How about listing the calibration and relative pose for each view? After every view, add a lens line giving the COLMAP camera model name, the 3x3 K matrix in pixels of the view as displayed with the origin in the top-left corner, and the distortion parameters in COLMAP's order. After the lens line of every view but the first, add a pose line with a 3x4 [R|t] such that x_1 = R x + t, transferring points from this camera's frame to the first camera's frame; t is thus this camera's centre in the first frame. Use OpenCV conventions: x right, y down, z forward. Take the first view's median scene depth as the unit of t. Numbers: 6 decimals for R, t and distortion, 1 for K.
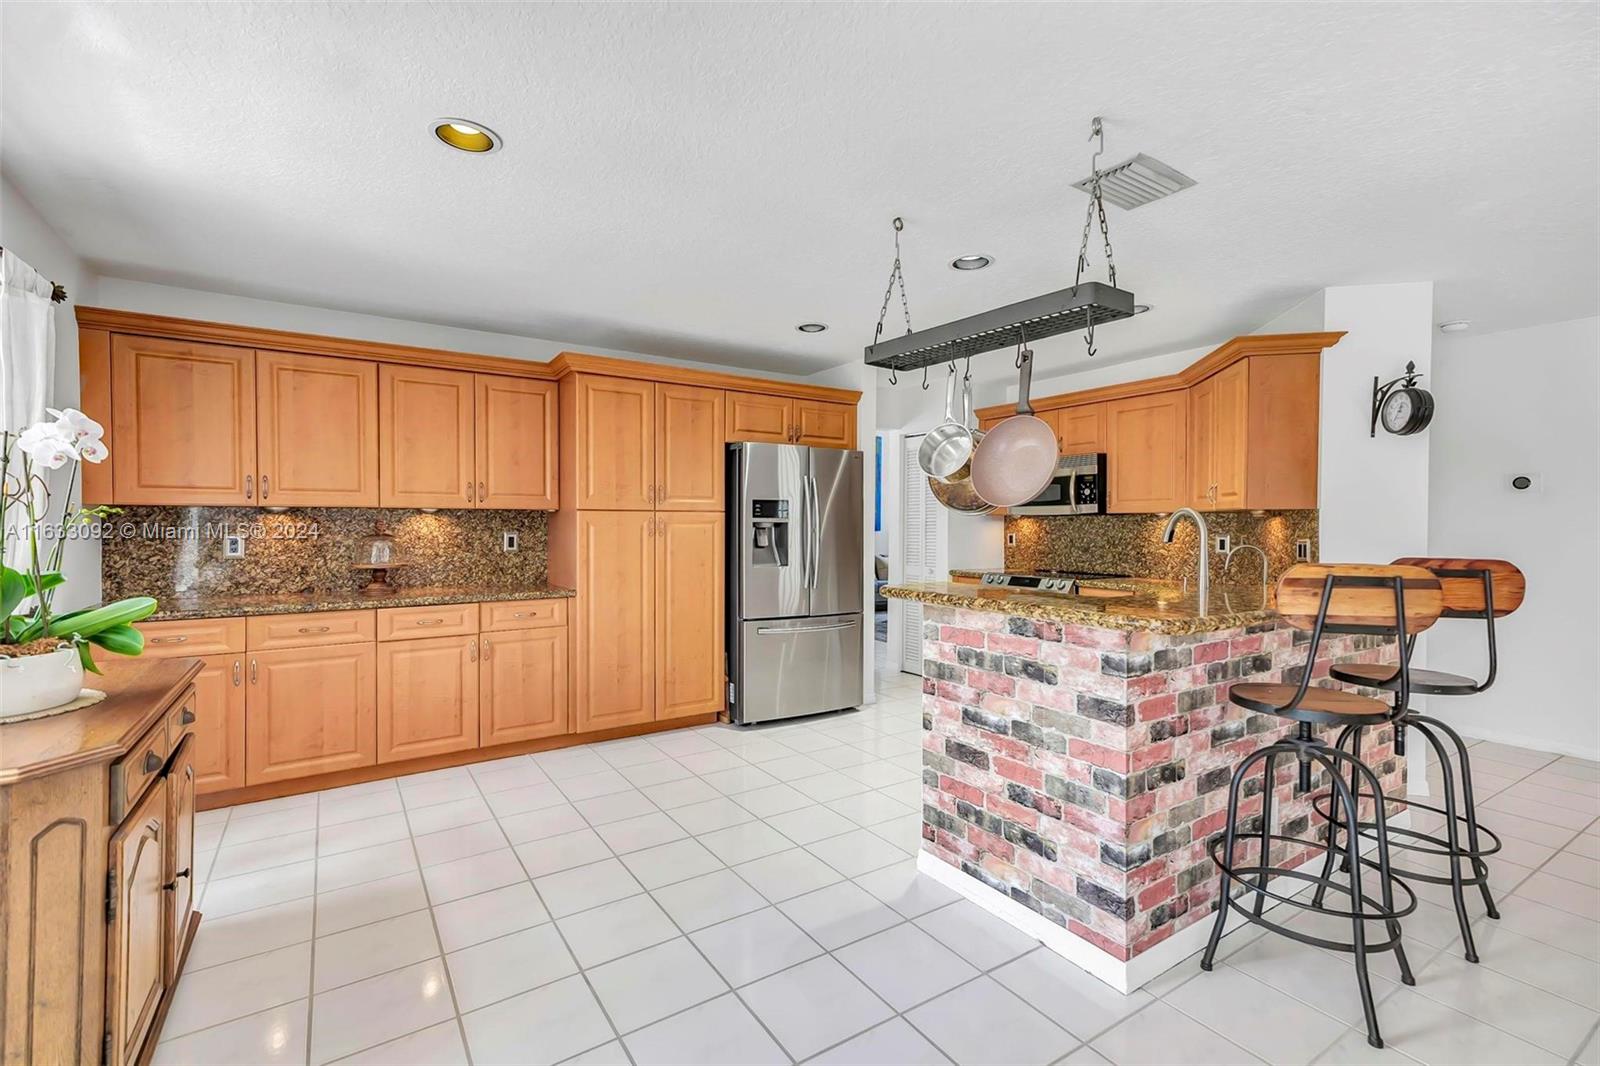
lens RADIAL K [[720.9, 0, 807.5], [0, 720.9, 527.8], [0, 0, 1]] dist [0.019904, 0.000219]
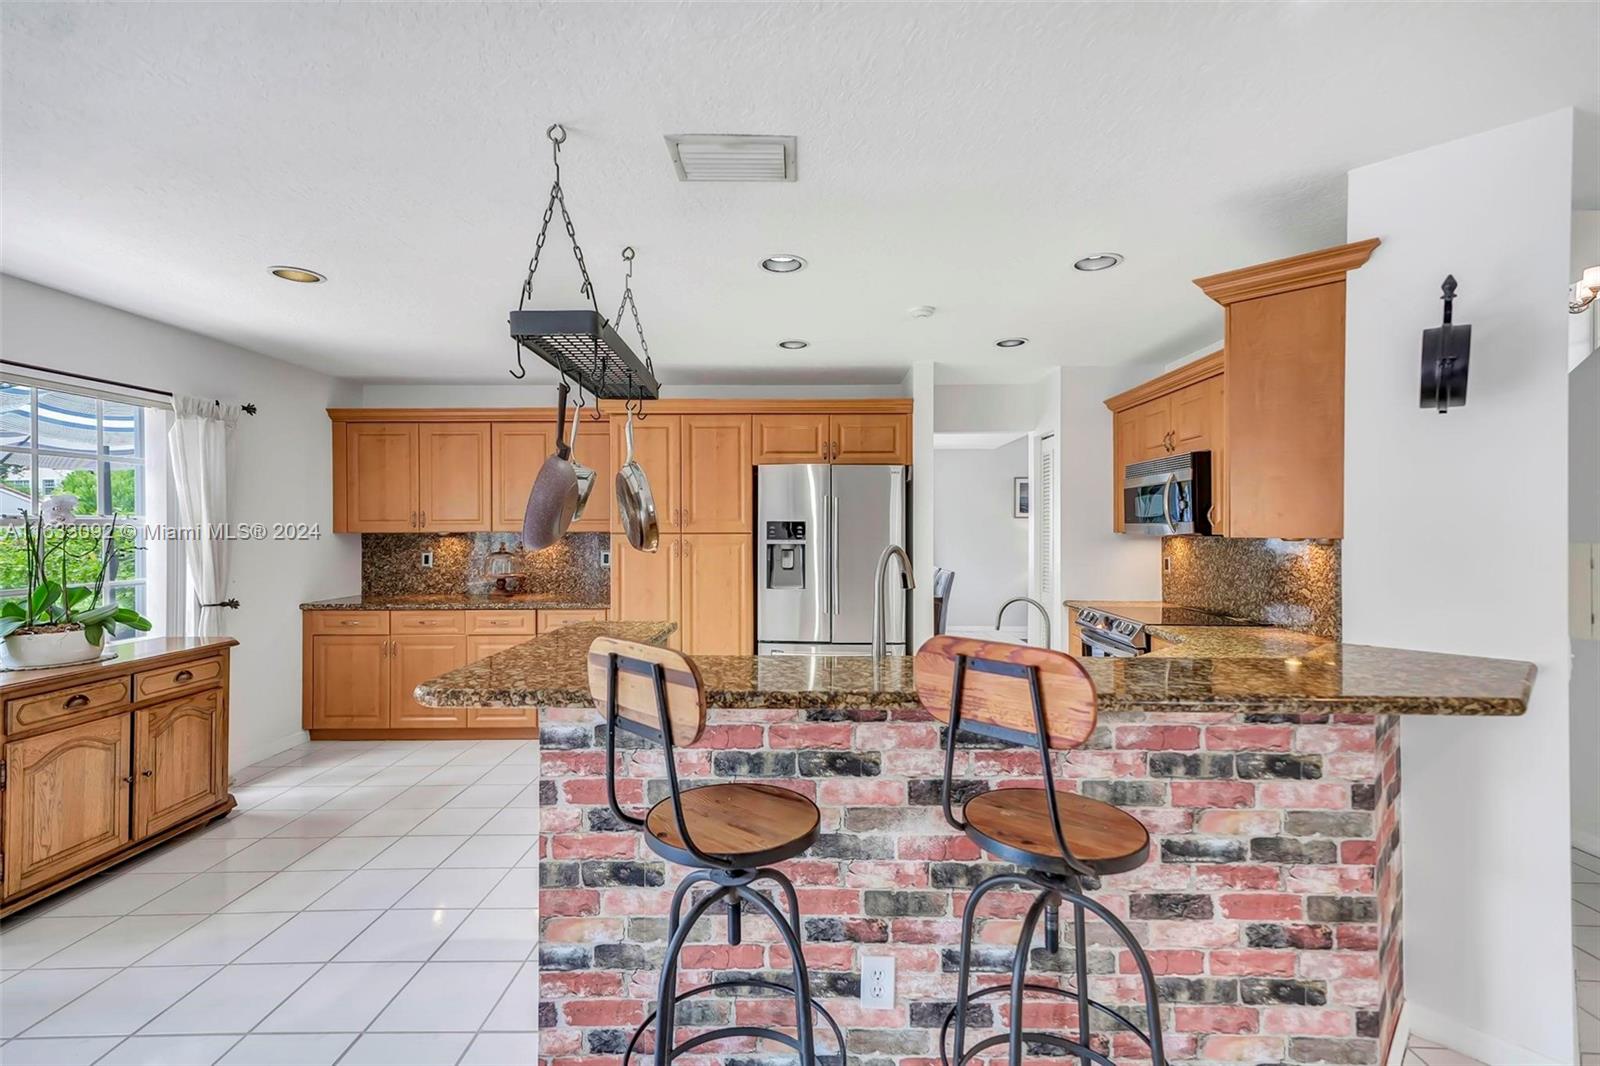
lens RADIAL K [[720.9, 0, 807.5], [0, 720.9, 527.8], [0, 0, 1]] dist [0.019904, 0.000219]
pose [[0.828776, -0.002749, -0.559574, 0.972077], [-0.000261, 0.999986, -0.005299, -0.046320], [0.559581, 0.004538, 0.828763, 0.363186]]
